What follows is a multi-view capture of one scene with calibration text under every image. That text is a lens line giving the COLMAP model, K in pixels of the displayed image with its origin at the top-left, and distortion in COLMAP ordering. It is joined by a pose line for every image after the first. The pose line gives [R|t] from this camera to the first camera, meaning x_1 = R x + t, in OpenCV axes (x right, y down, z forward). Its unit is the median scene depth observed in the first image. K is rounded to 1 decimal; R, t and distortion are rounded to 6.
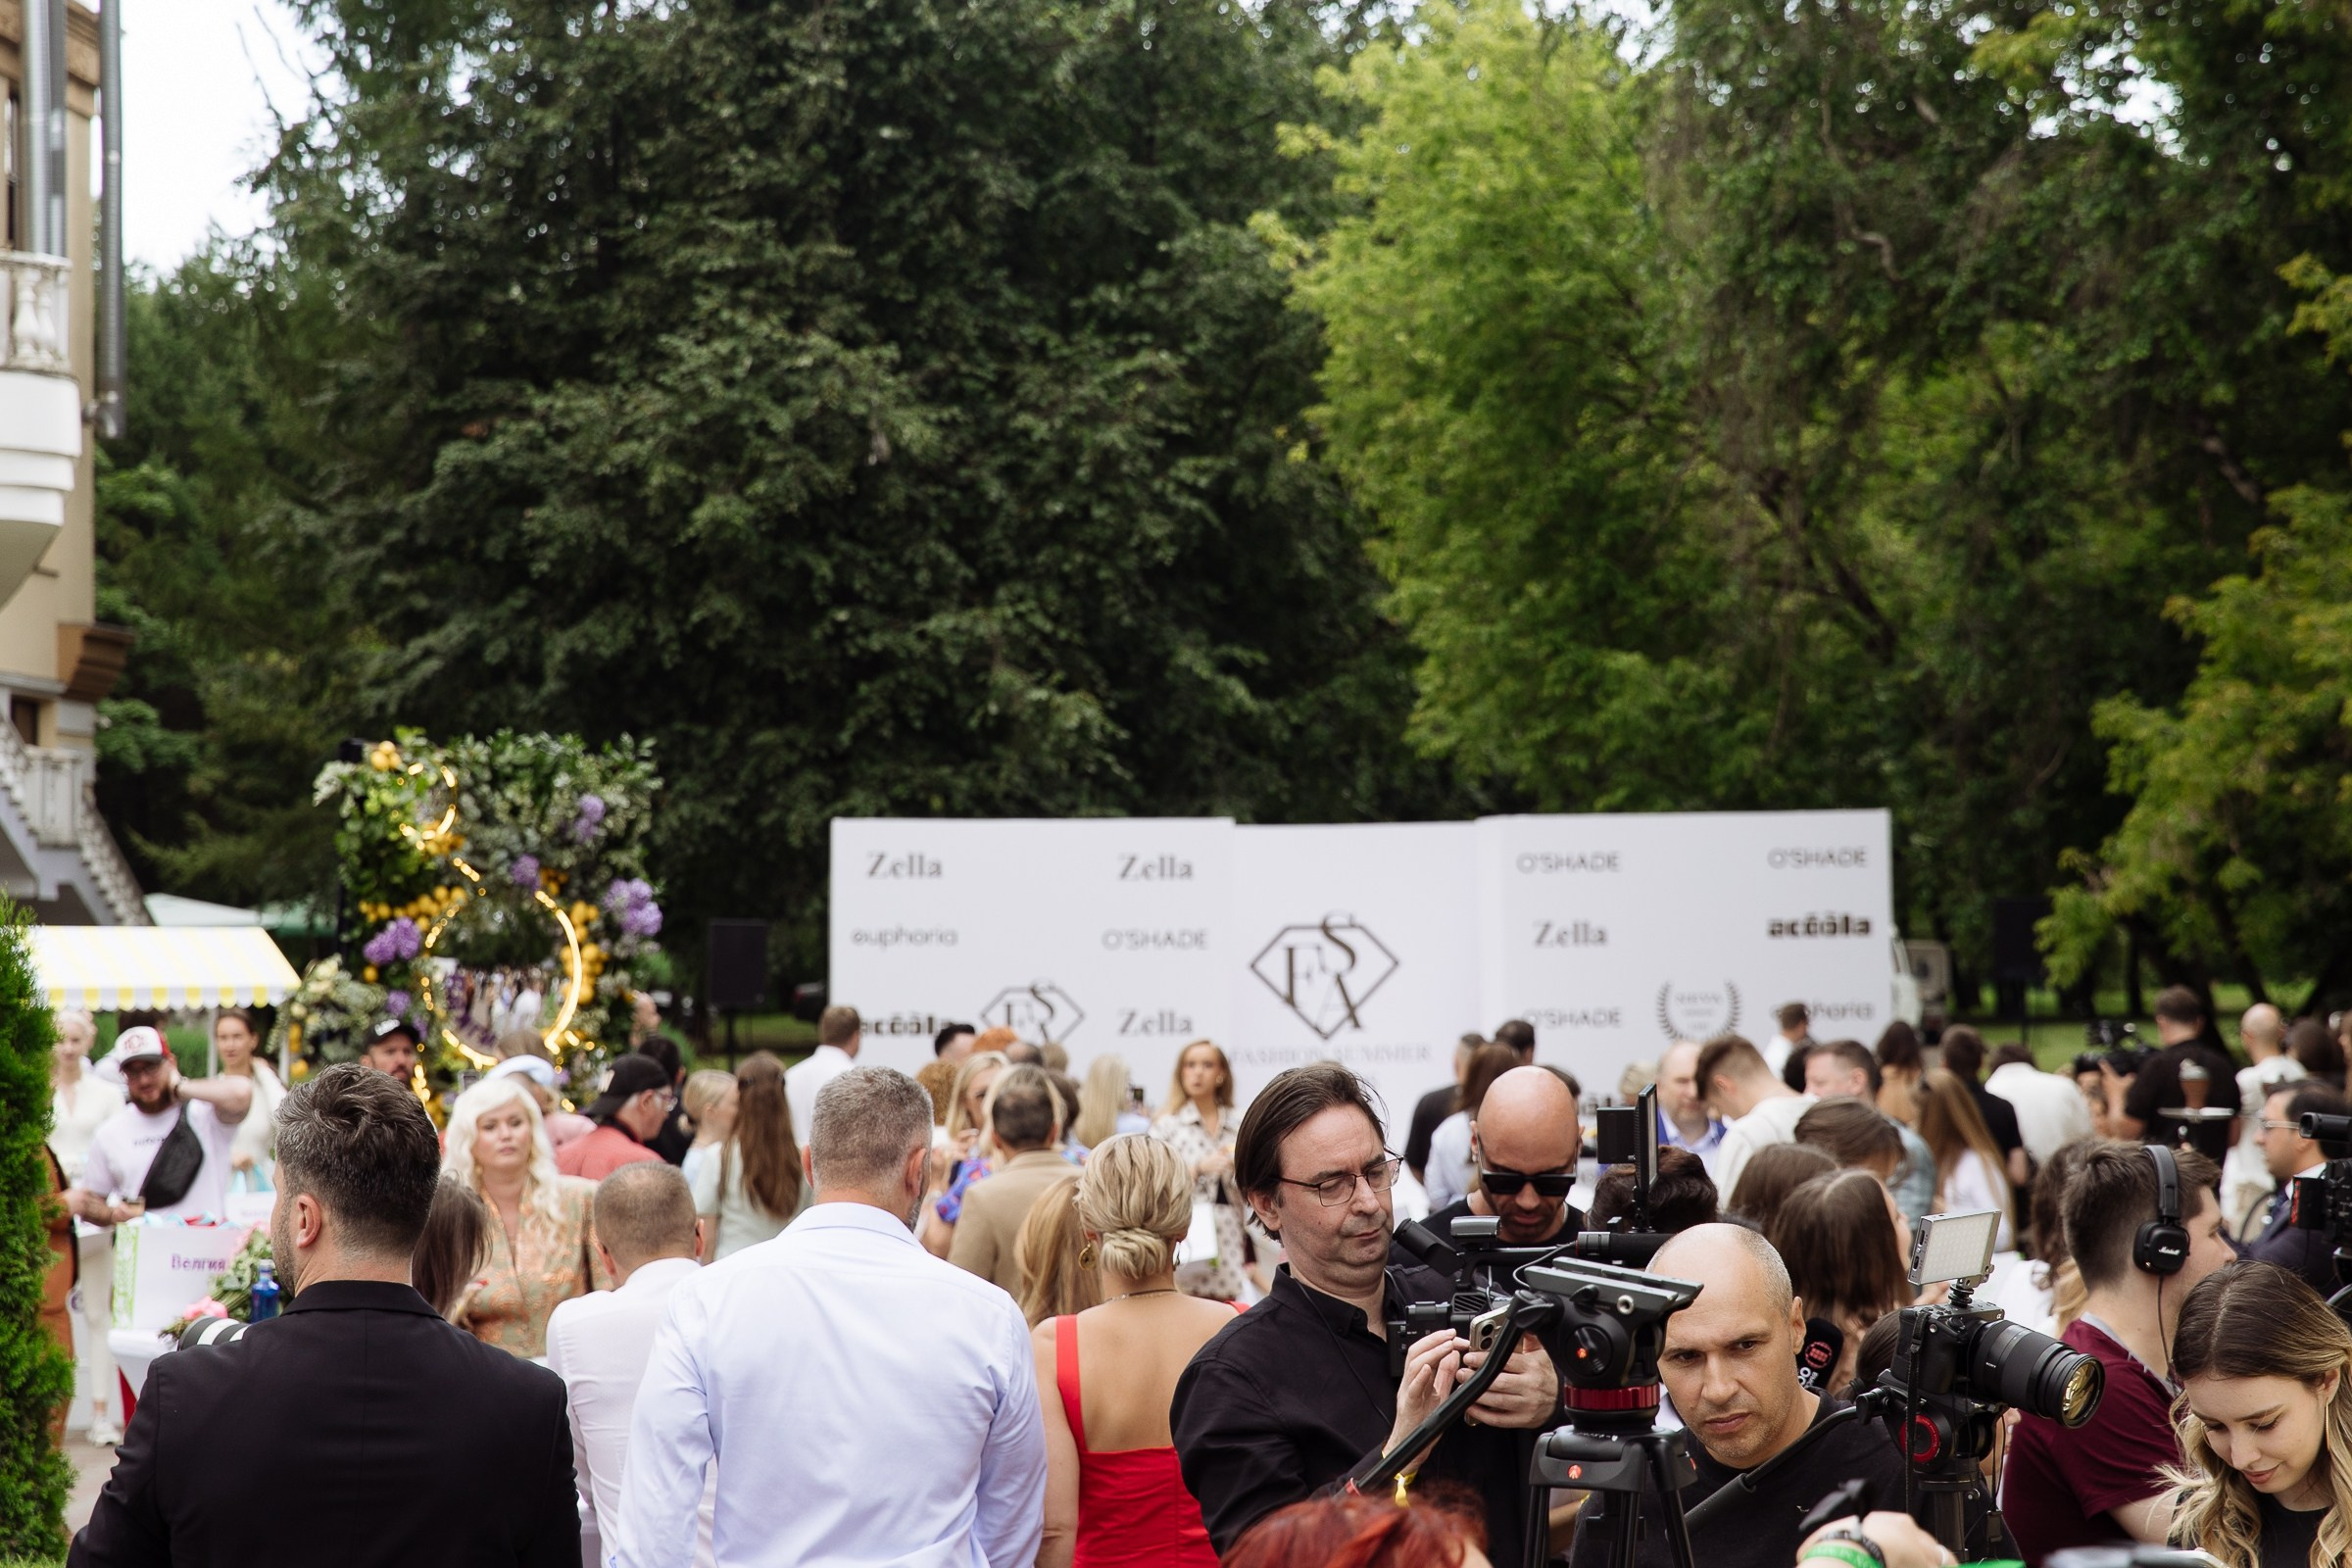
lens RADIAL K [[4696.4, 0, 1184.3], [0, 4696.4, 787.8], [0, 0, 1]] dist [0.086342, 0.000000]
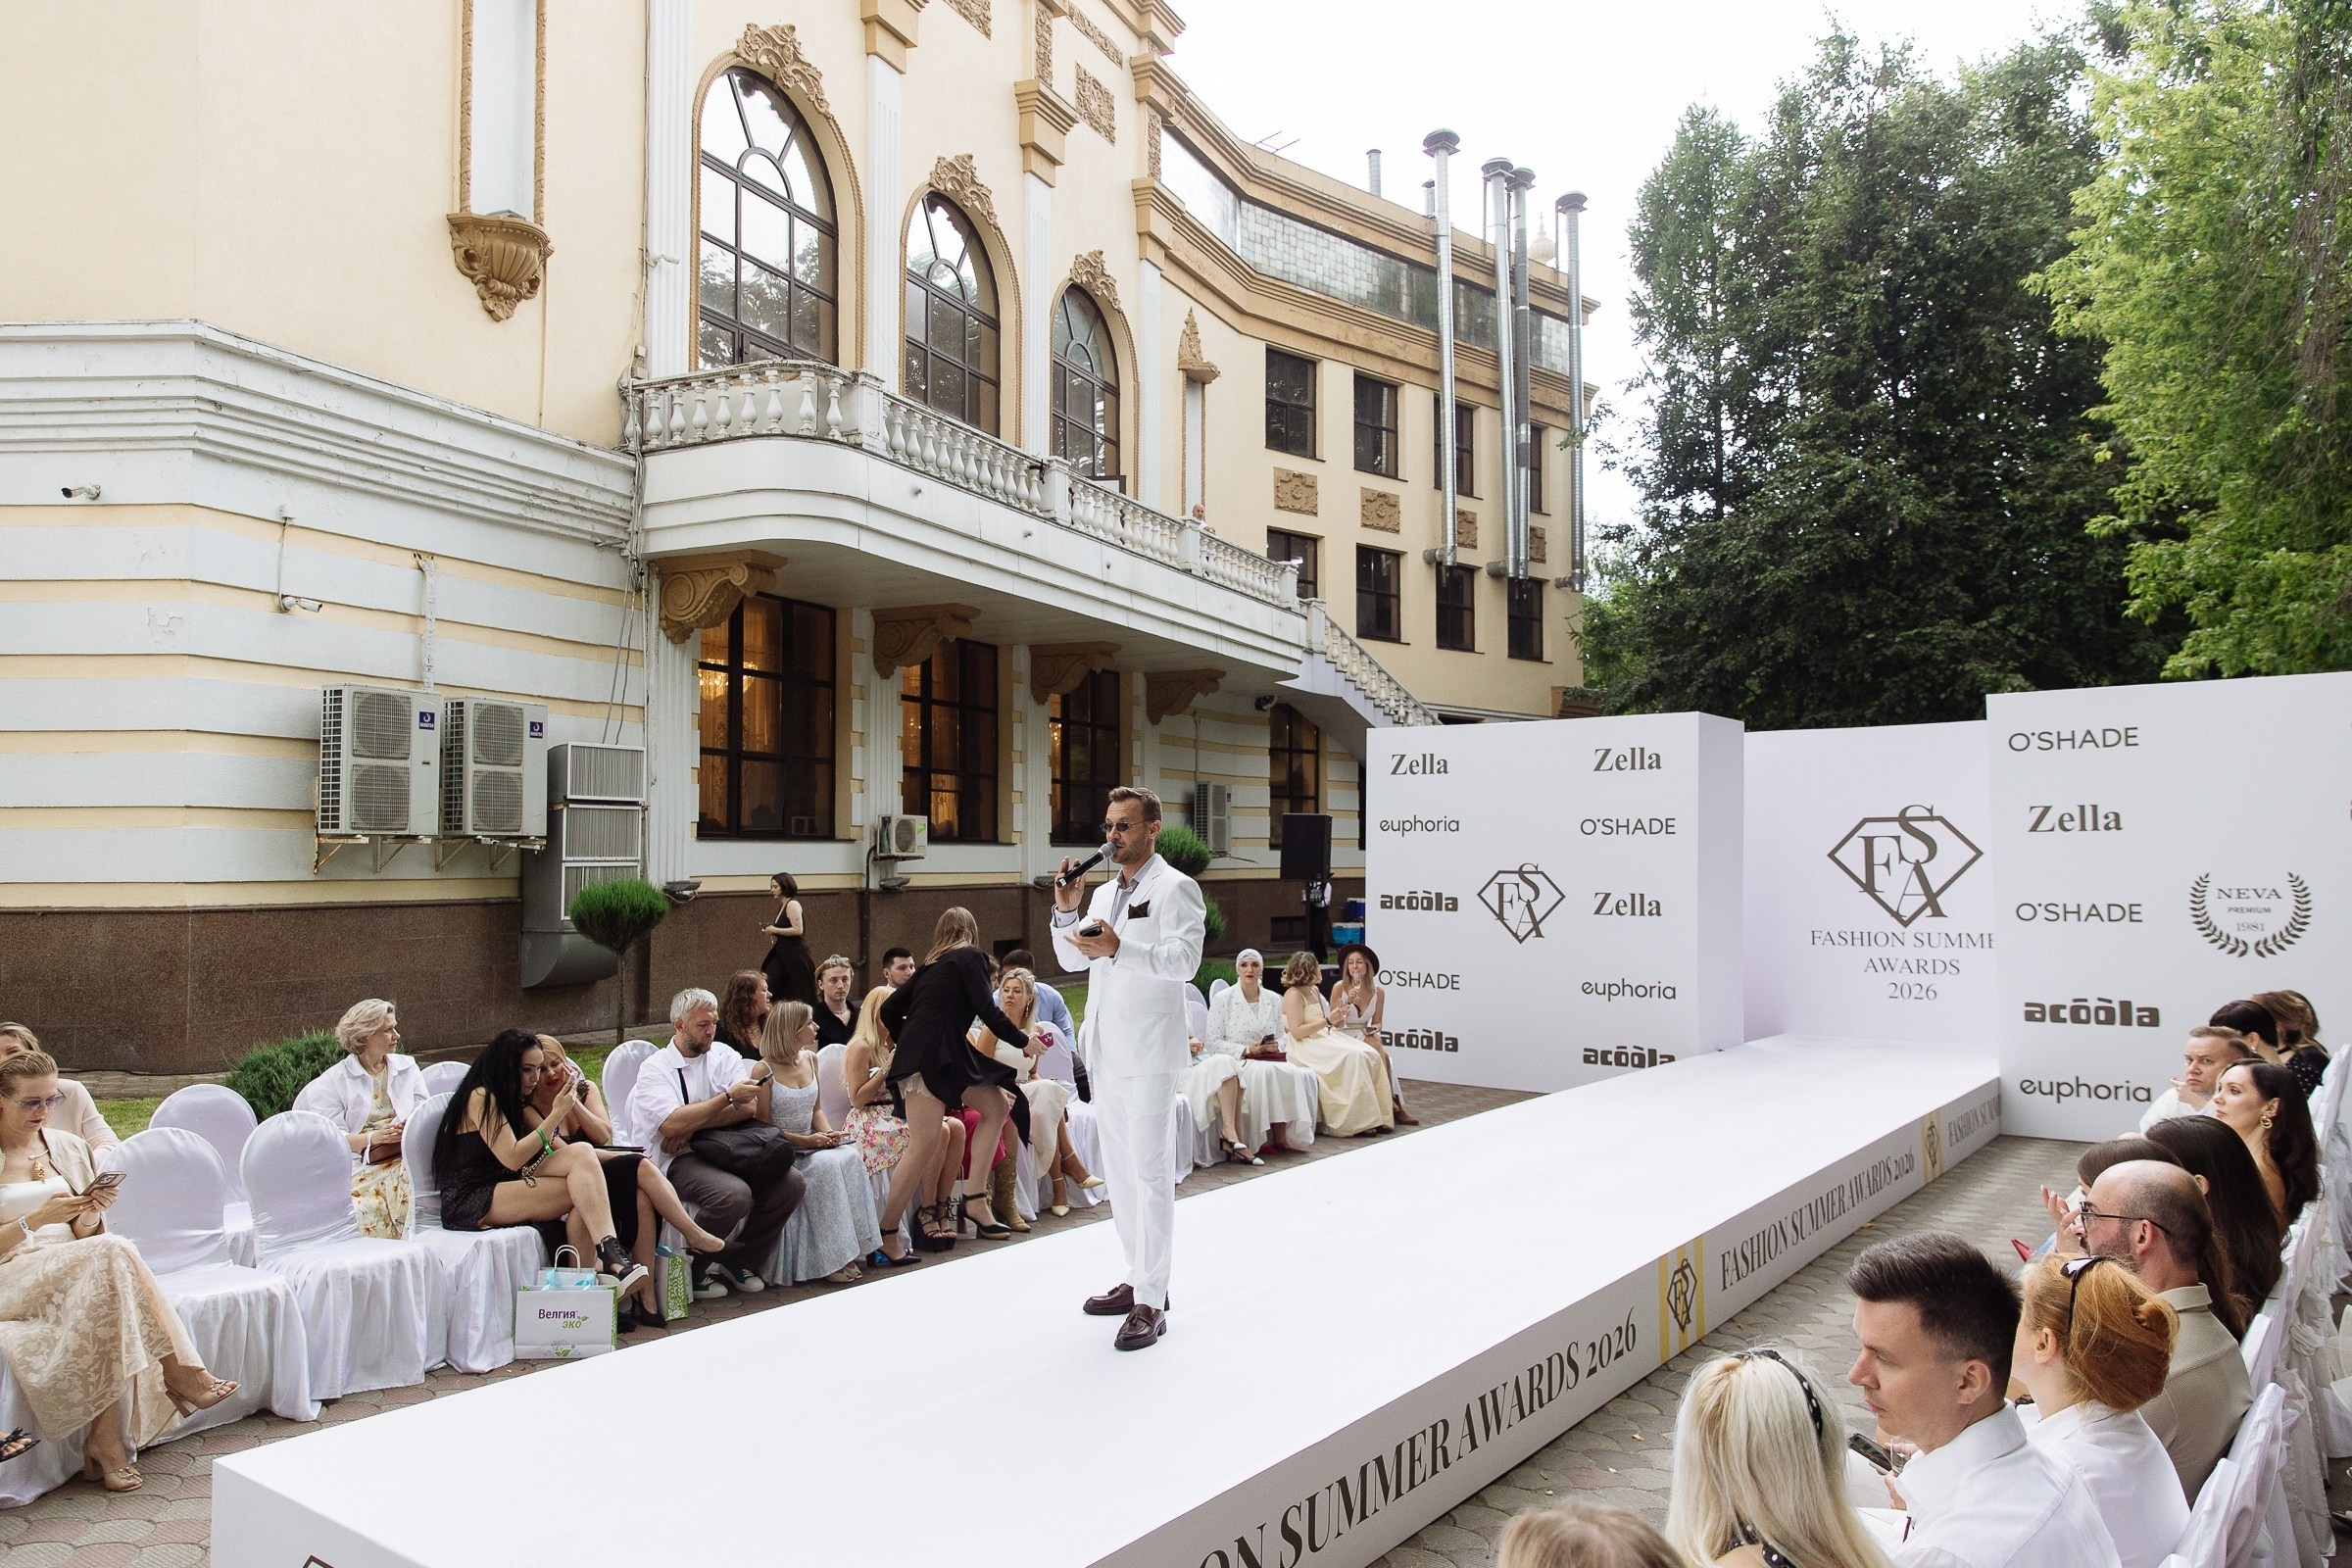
lens RADIAL K [[1626.6, 0, 1170.0], [0, 1626.6, 807.3], [0, 0, 1]] dist [0.011966, 0.008620]
pose [[0.751377, -0.012828, -0.659748, 0.108185], [0.014142, 0.999894, -0.003336, 0.018763], [0.659721, -0.006824, 0.751479, 0.444573]]
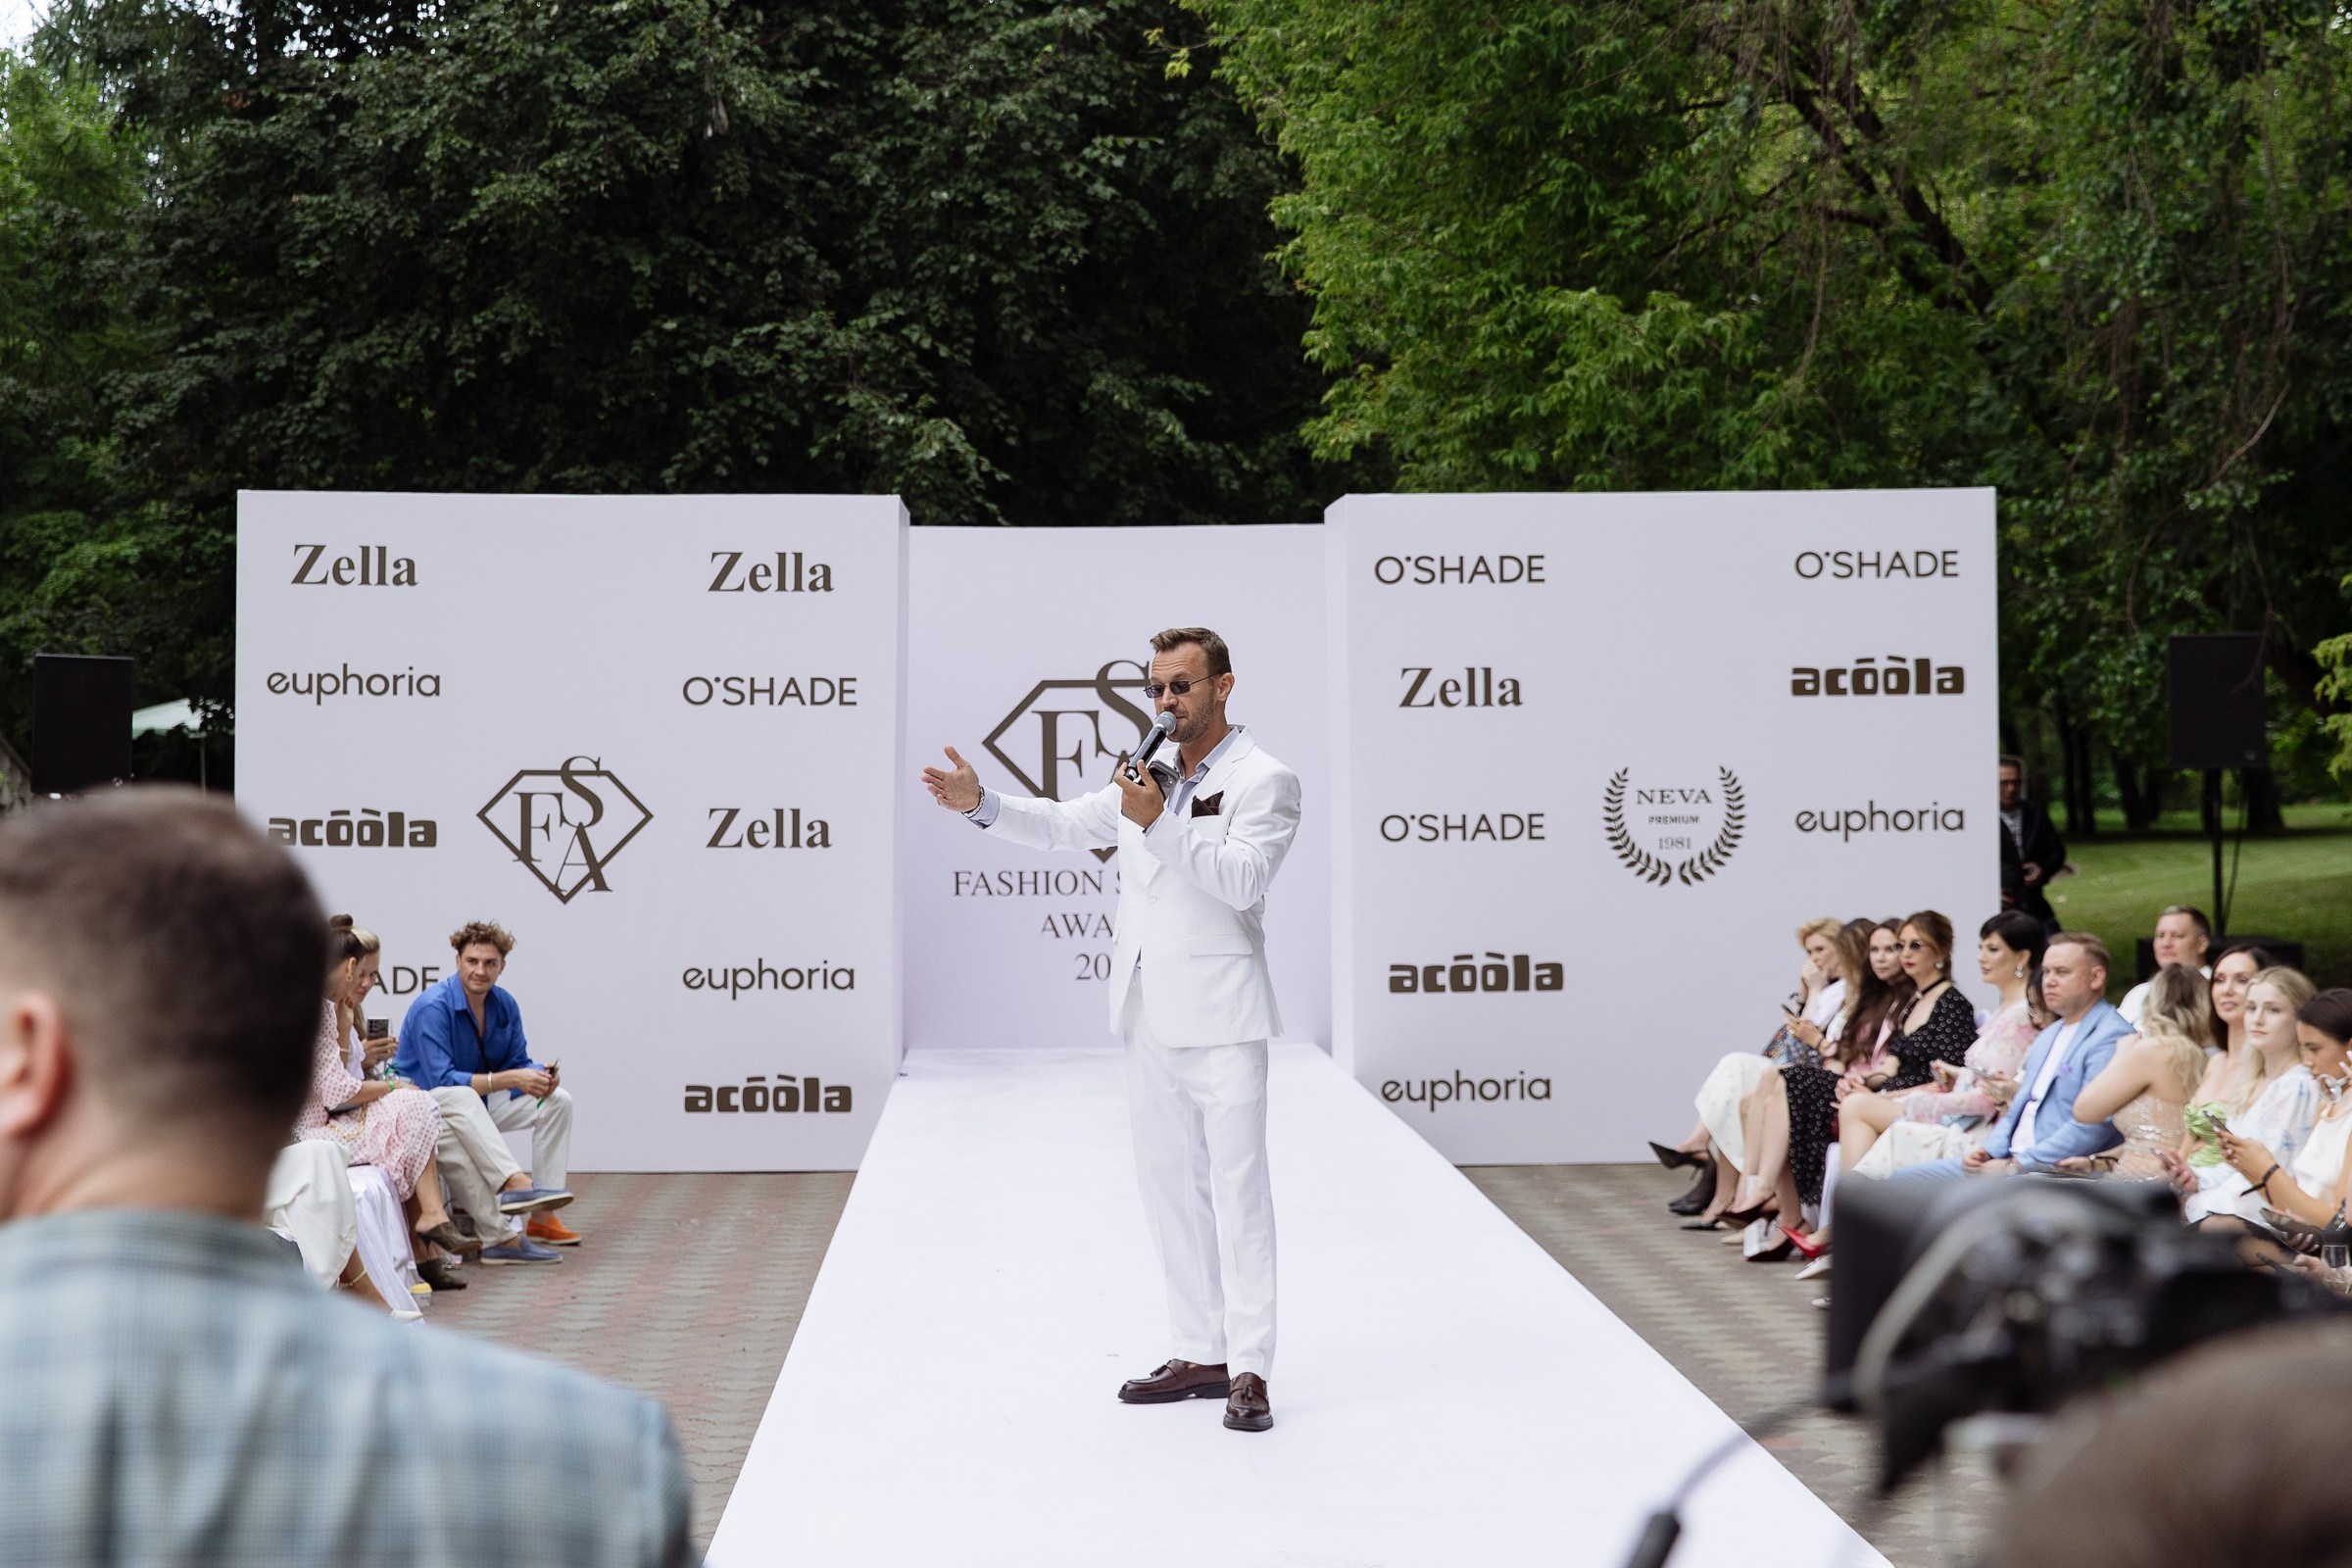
lens RADIAL K [[3808.6, 0, 1171.1], [0, 3808.6, 769.0], [0, 0, 1]] dist [0.041483, 0.000000]
pose [[0.998619, 0.007960, -0.051927, 0.048161], [-0.006244, 0.999431, 0.033140, 0.017440], [0.052161, -0.032770, 0.998101, 0.348384]]
